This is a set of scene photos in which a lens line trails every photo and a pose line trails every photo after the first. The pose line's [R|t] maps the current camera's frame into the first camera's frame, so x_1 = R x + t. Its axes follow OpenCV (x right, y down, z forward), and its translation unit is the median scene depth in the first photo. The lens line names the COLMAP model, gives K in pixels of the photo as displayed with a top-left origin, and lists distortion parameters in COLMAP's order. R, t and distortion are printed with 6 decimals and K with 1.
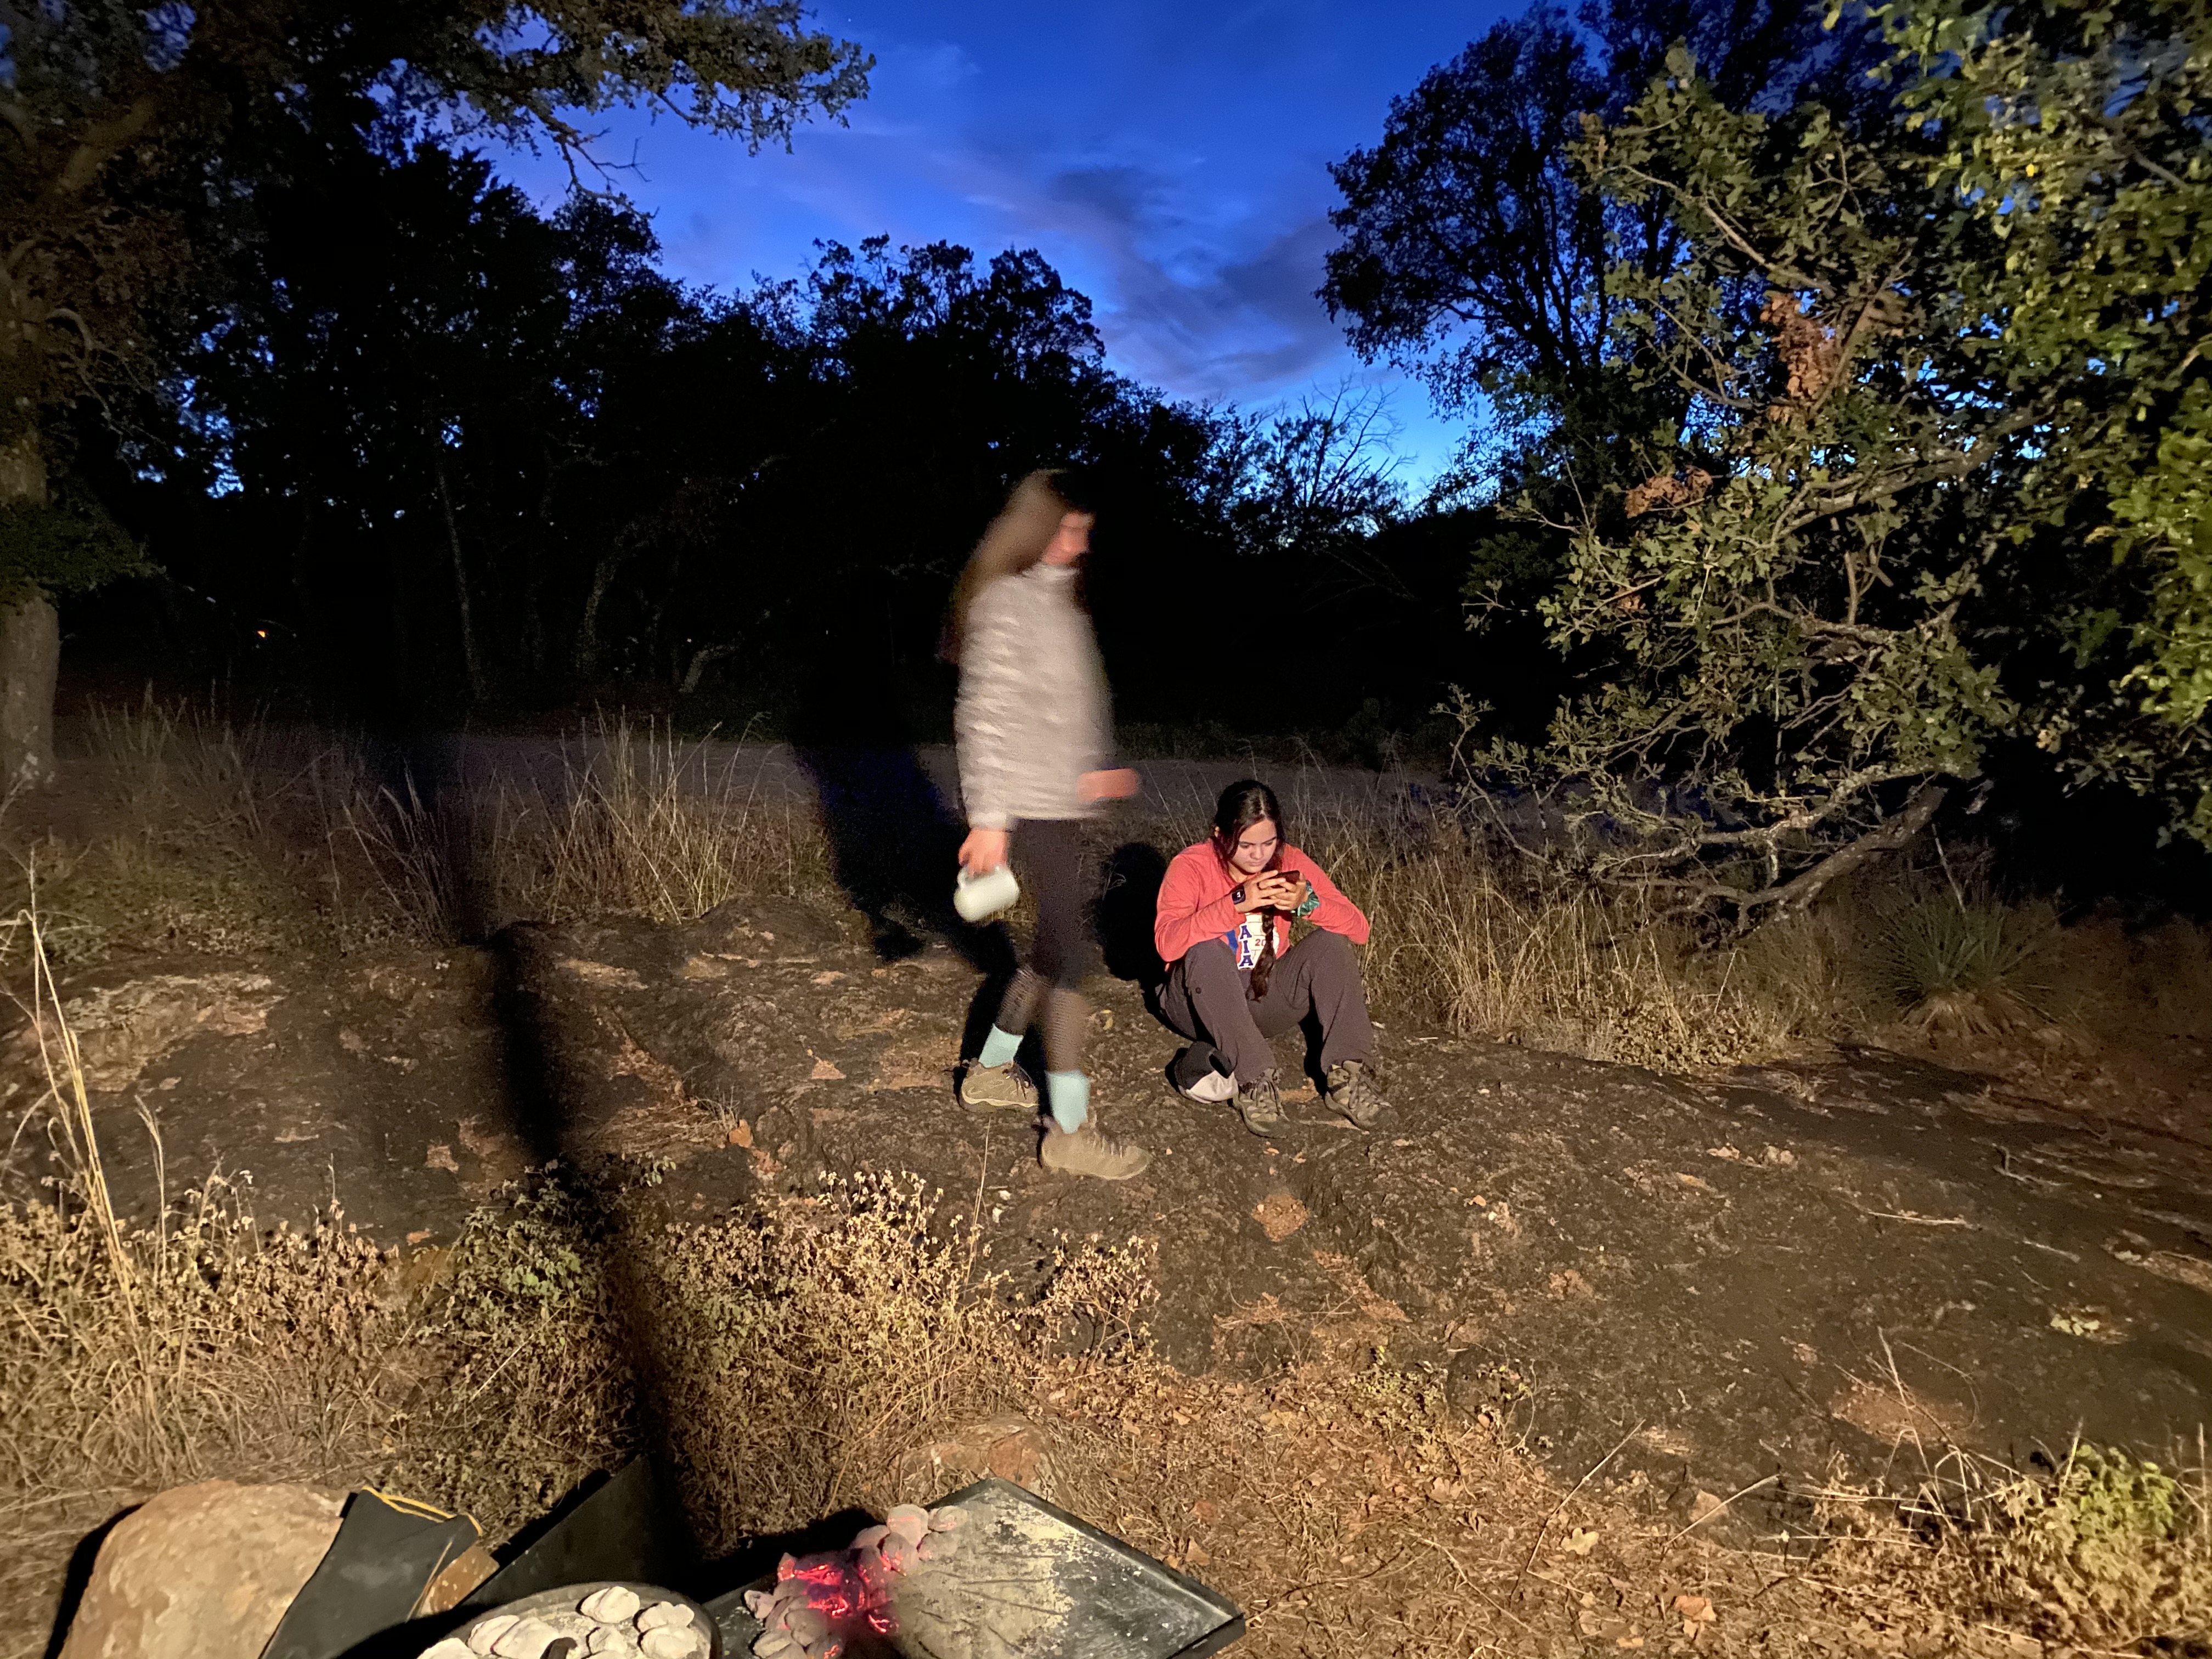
lens RADIAL K [[1677.6, 0, 1106.0], [0, 1677.6, 829.5], [0, 0, 1]] dist [0.006638, -0.006038]
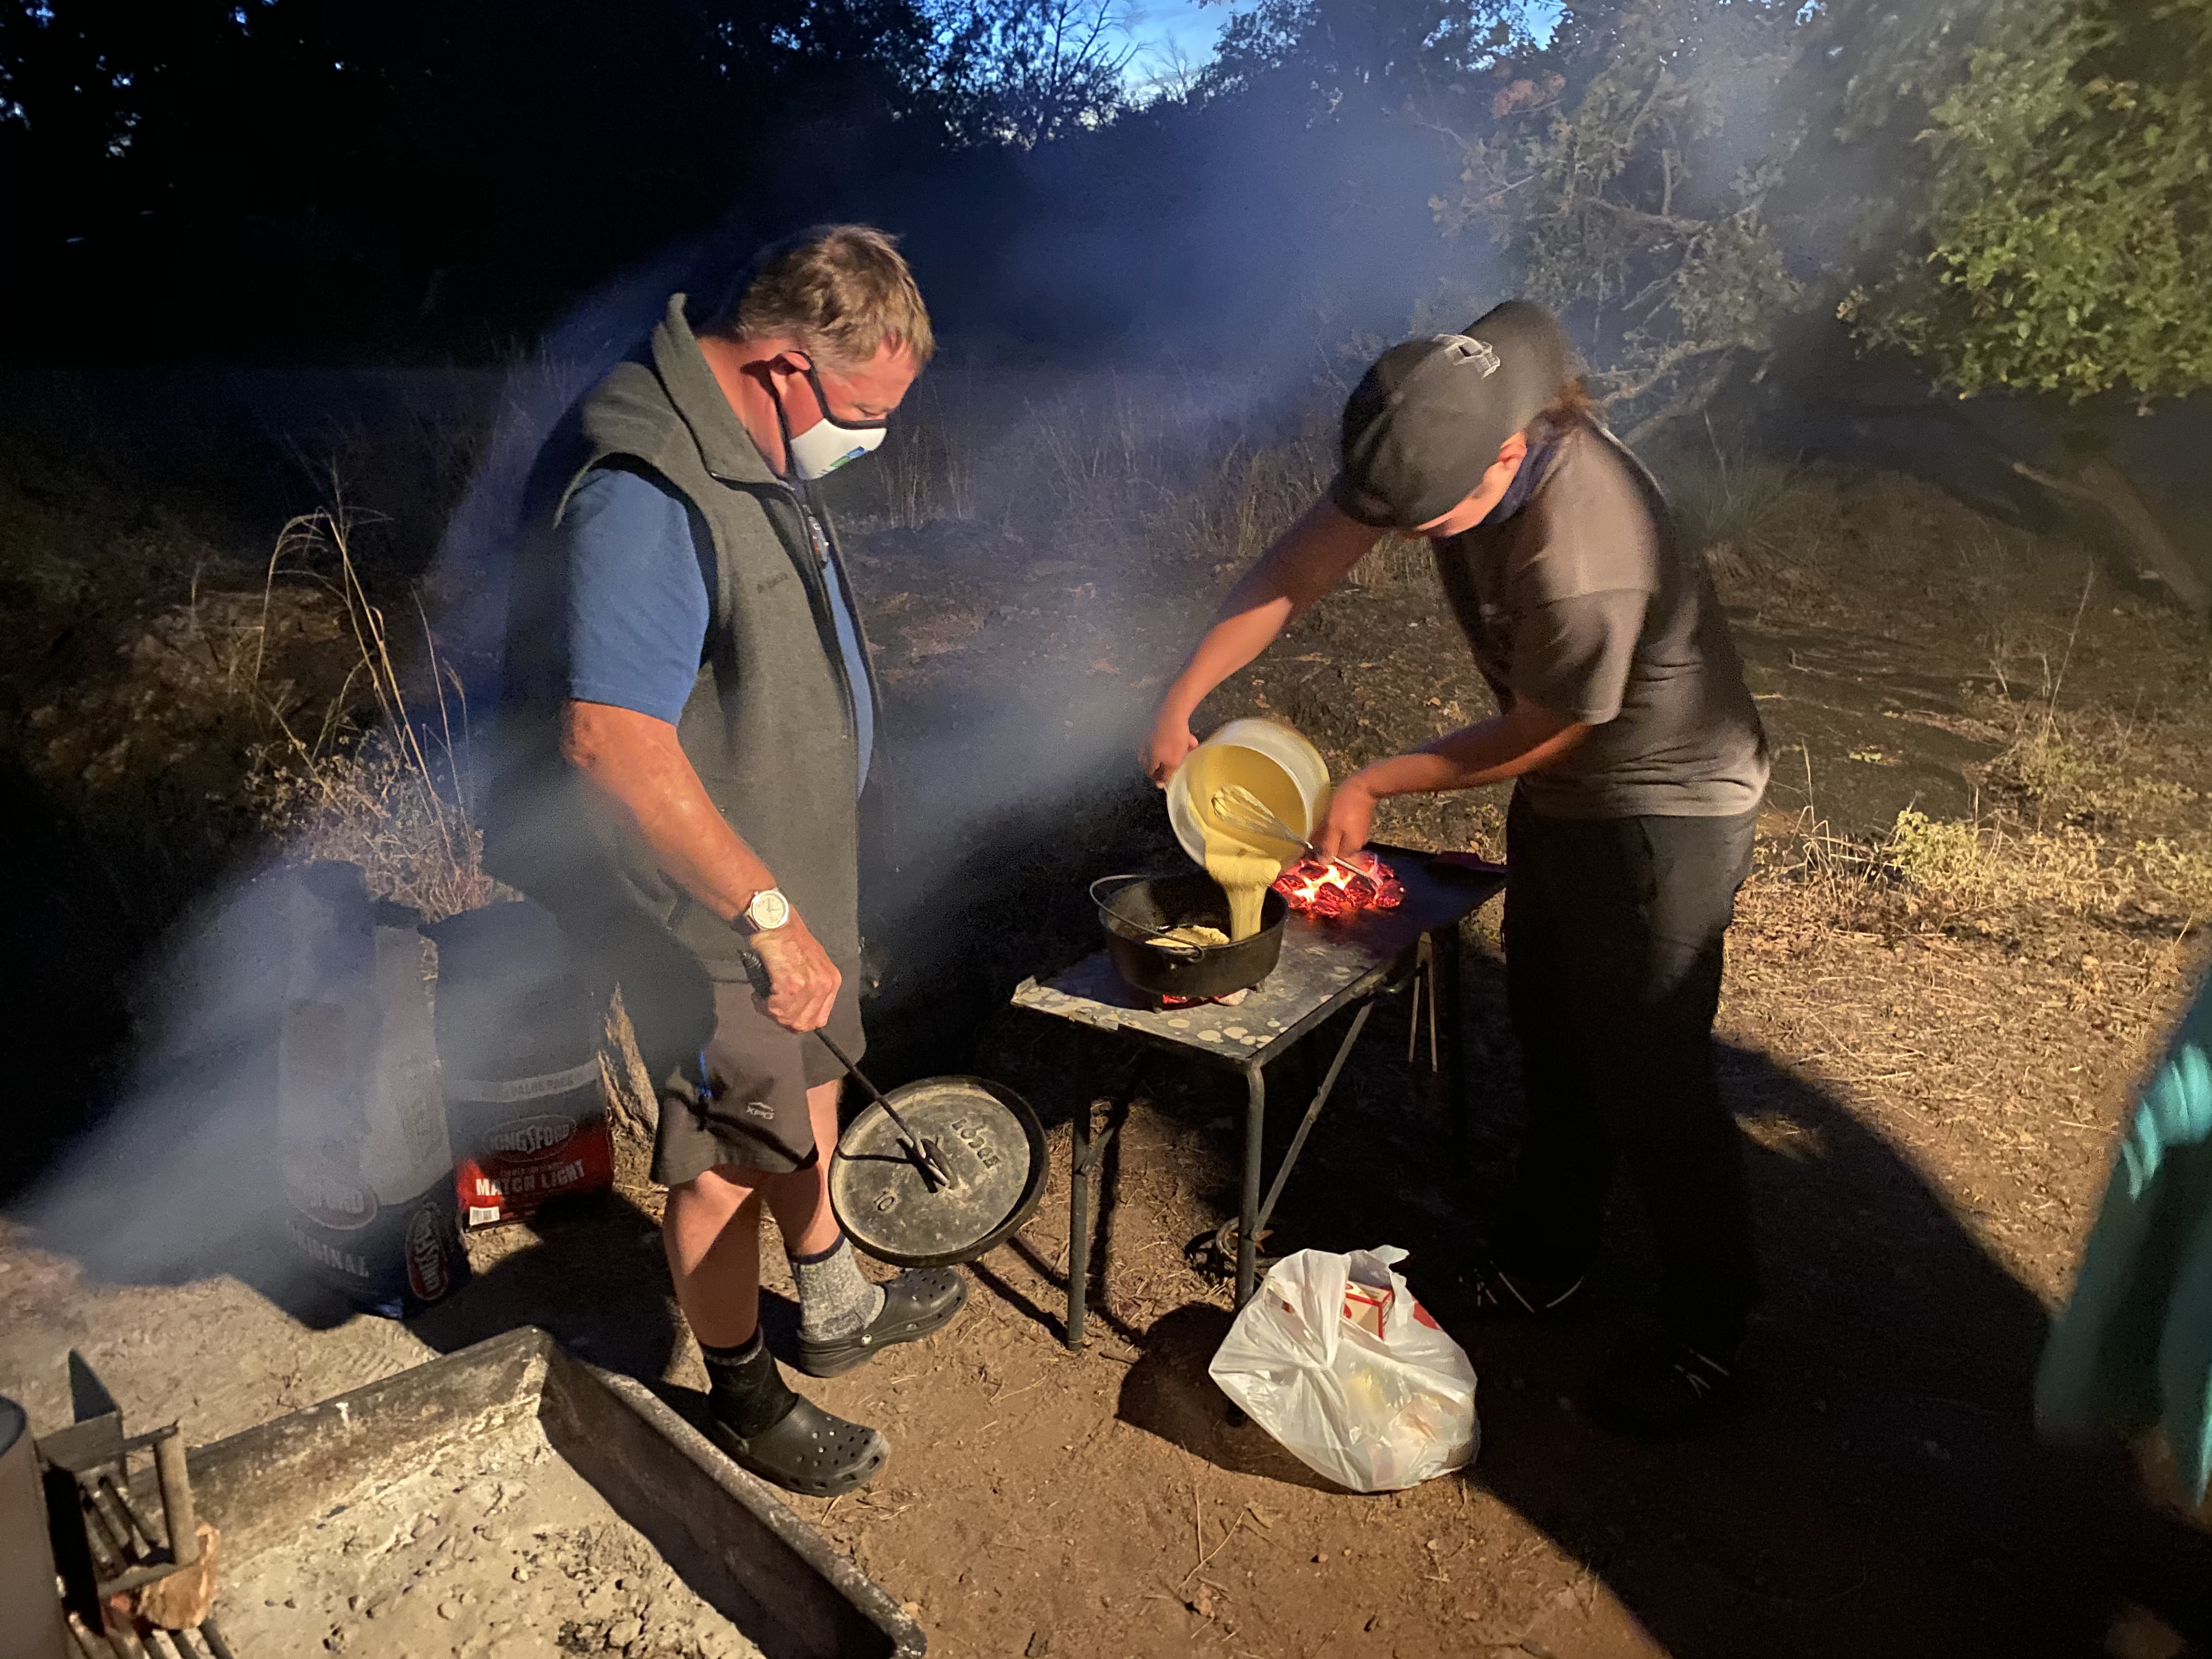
lens RADIAL K [[1677.6, 0, 1106.0], [0, 1677.6, 829.5], [0, 0, 1]] dist [0.006638, -0.006038]
pose [[0.984581, -0.078277, 0.156441, -0.163009], [0.041818, 0.973688, 0.224015, 0.014832], [-0.169860, -0.214019, 0.961948, -0.142850]]
